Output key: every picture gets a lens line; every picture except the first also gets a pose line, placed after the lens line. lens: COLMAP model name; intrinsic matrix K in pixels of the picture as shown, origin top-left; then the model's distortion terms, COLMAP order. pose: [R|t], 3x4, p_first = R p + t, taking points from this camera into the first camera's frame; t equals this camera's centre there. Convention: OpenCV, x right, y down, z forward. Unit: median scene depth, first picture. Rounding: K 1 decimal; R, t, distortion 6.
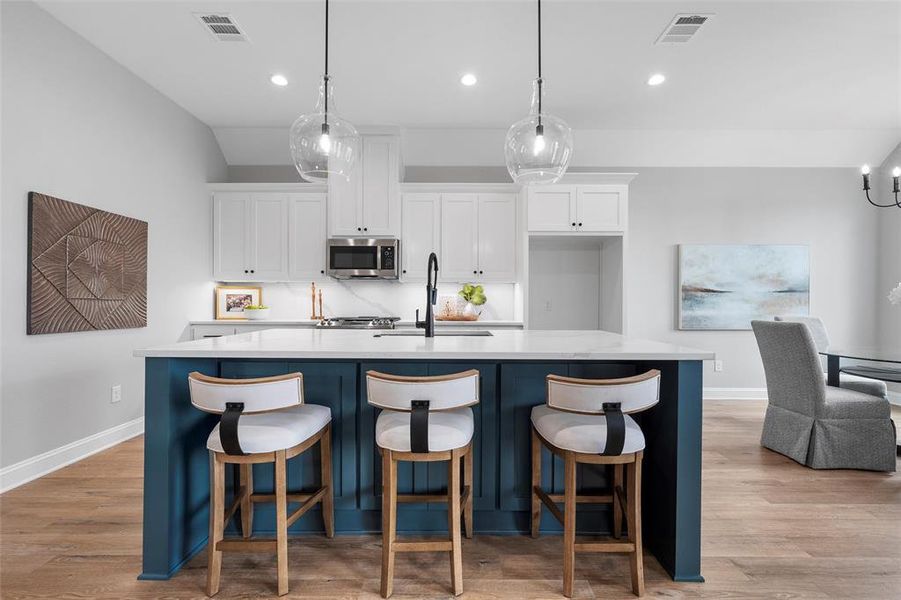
lens RADIAL K [[381.3, 0, 453.0], [0, 381.3, 300.7], [0, 0, 1]] dist [-0.000404, -0.000046]
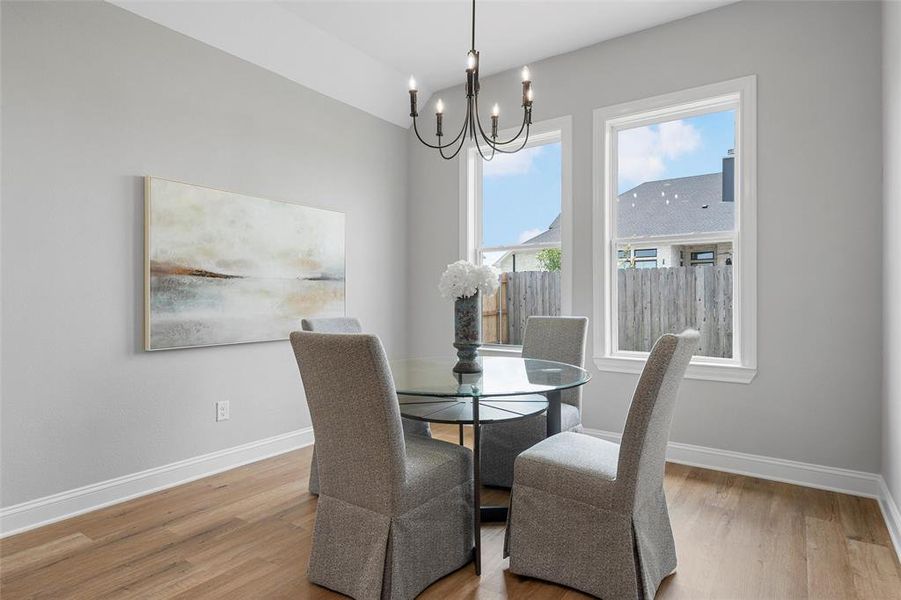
lens RADIAL K [[493.6, 0, 449.5], [0, 493.6, 296.5], [0, 0, 1]] dist [0.001231, 0.000145]
pose [[0.570110, -0.002484, 0.821565, 0.307419], [0.000698, 0.999997, 0.002540, 0.004115], [-0.821568, -0.000875, 0.570110, 0.334843]]
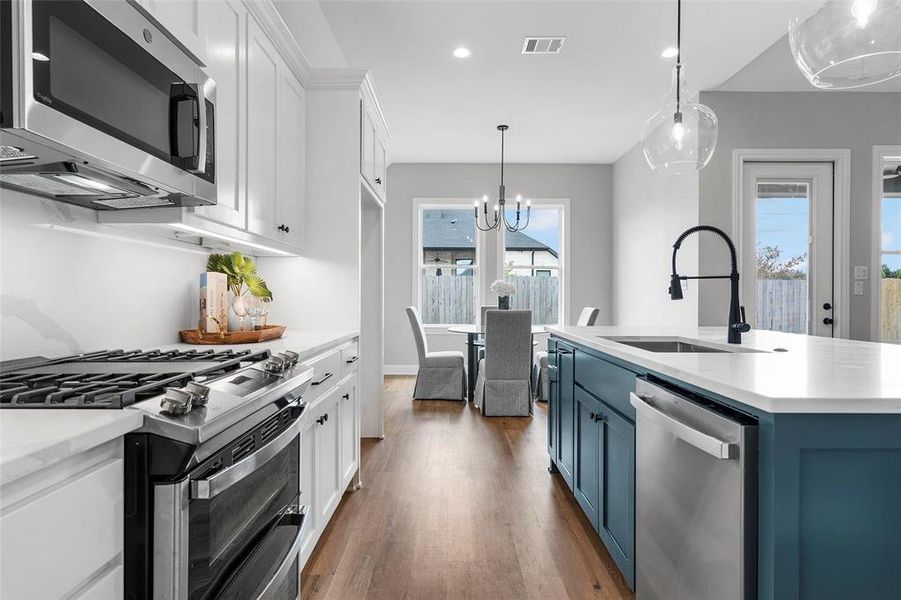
lens RADIAL K [[507.0, 0, 450.5], [0, 507.0, 300.0], [0, 0, 1]] dist [0.002481, 0.000815]
pose [[-0.004035, -0.011573, 0.999925, -0.532461], [-0.005271, 0.999919, 0.011552, 0.002239], [-0.999978, -0.005224, -0.004095, 0.790289]]
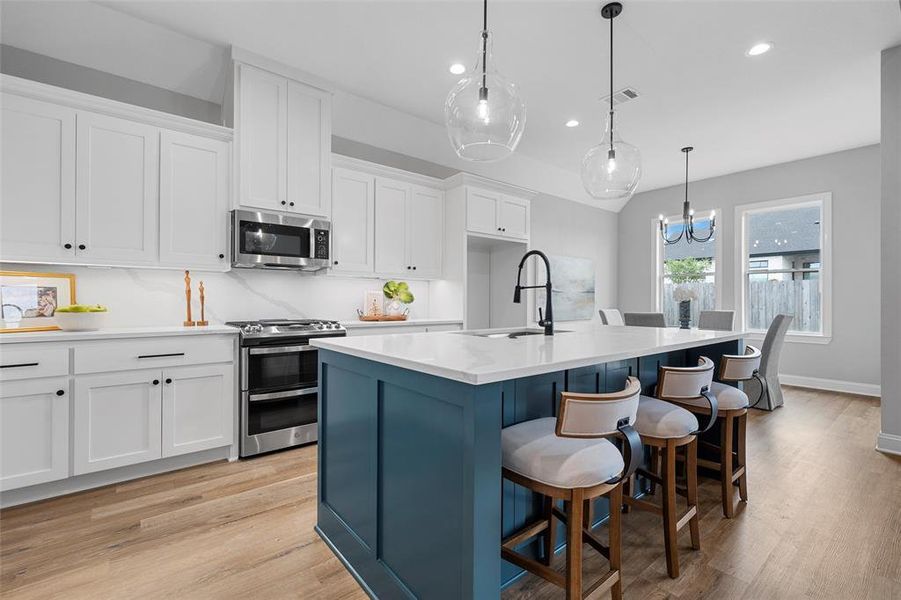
lens RADIAL K [[395.6, 0, 450.5], [0, 395.6, 300.0], [0, 0, 1]] dist [-0.000638, -0.000092]
pose [[0.773374, -0.001067, 0.633949, -0.468599], [-0.001160, 0.999995, 0.003099, 0.000687], [-0.633949, -0.003132, 0.773368, 0.185763]]
